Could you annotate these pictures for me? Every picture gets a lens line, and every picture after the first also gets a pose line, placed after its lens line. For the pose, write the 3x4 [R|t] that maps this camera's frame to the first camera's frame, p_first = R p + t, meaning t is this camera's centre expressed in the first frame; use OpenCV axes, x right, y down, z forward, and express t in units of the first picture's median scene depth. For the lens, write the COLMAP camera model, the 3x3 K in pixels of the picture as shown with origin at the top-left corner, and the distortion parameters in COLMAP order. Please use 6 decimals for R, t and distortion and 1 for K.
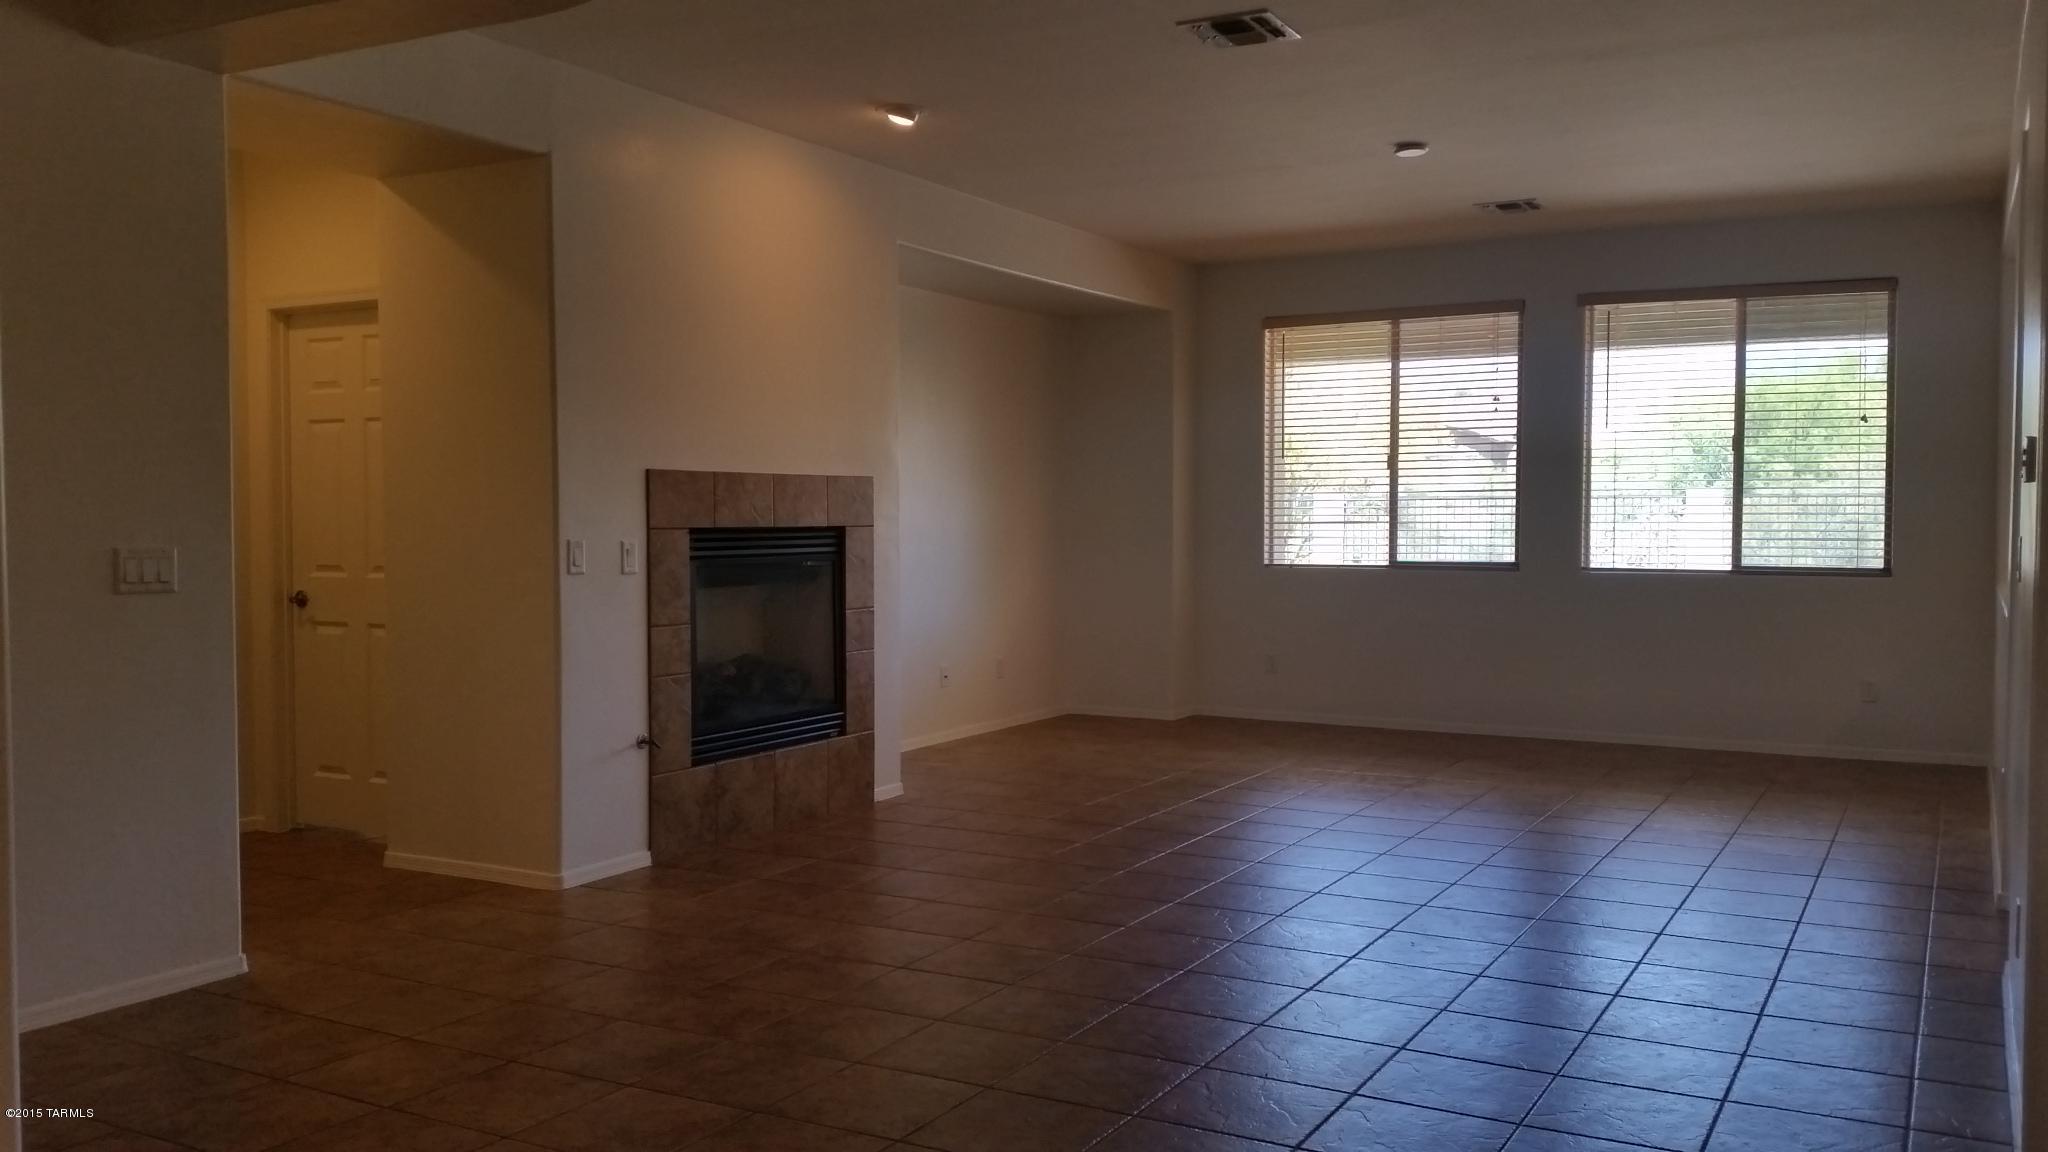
lens RADIAL K [[1518.9, 0, 1025.9], [0, 1518.9, 568.9], [0, 0, 1]] dist [0.047751, 0.002368]
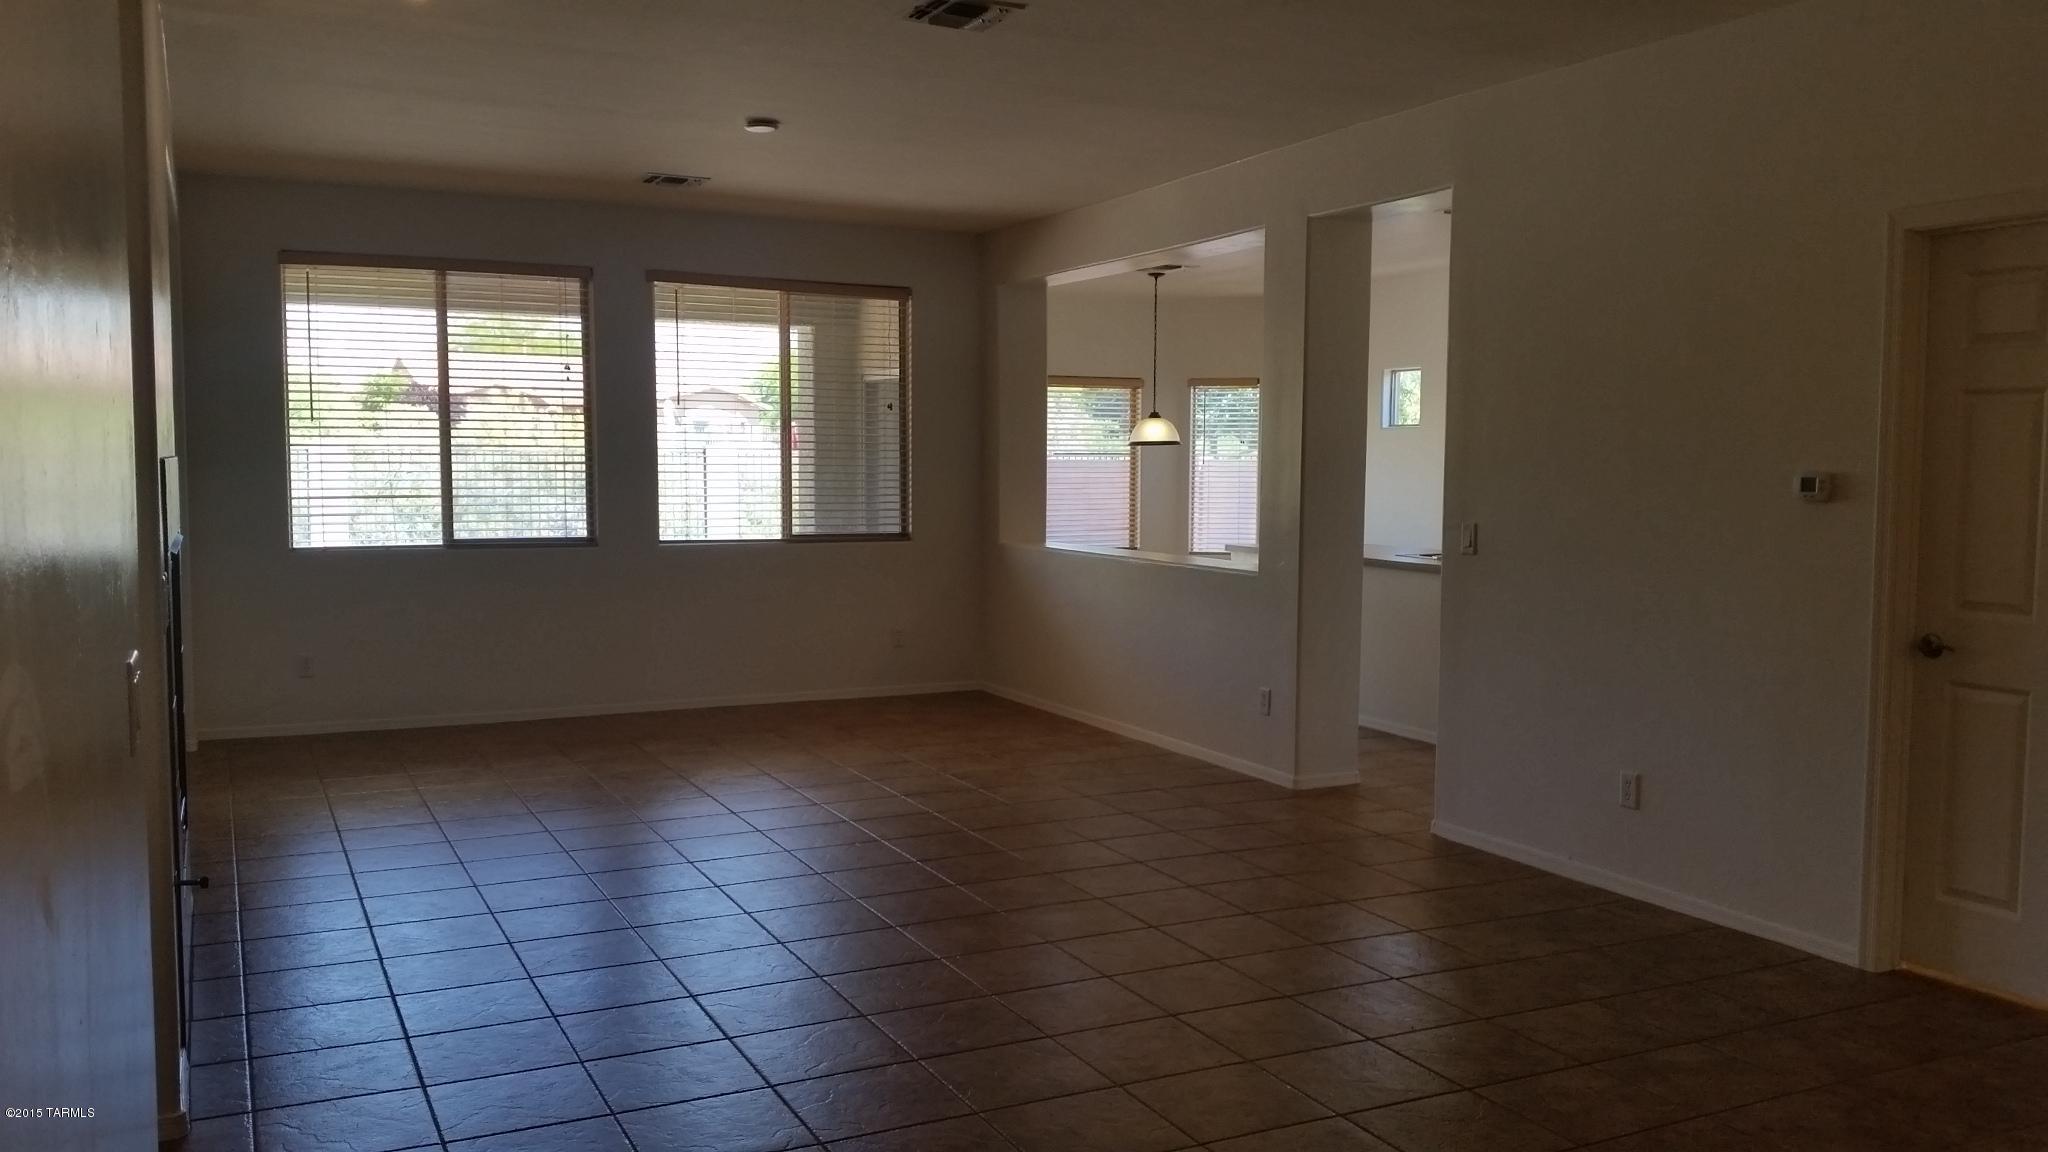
lens RADIAL K [[1700.6, 0, 1024.8], [0, 1700.6, 582.8], [0, 0, 1]] dist [-0.011169, -0.000489]
pose [[0.550313, -0.047324, 0.833616, -0.427654], [0.030190, 0.998867, 0.036775, -0.006410], [-0.834412, 0.004929, 0.551119, 0.169426]]
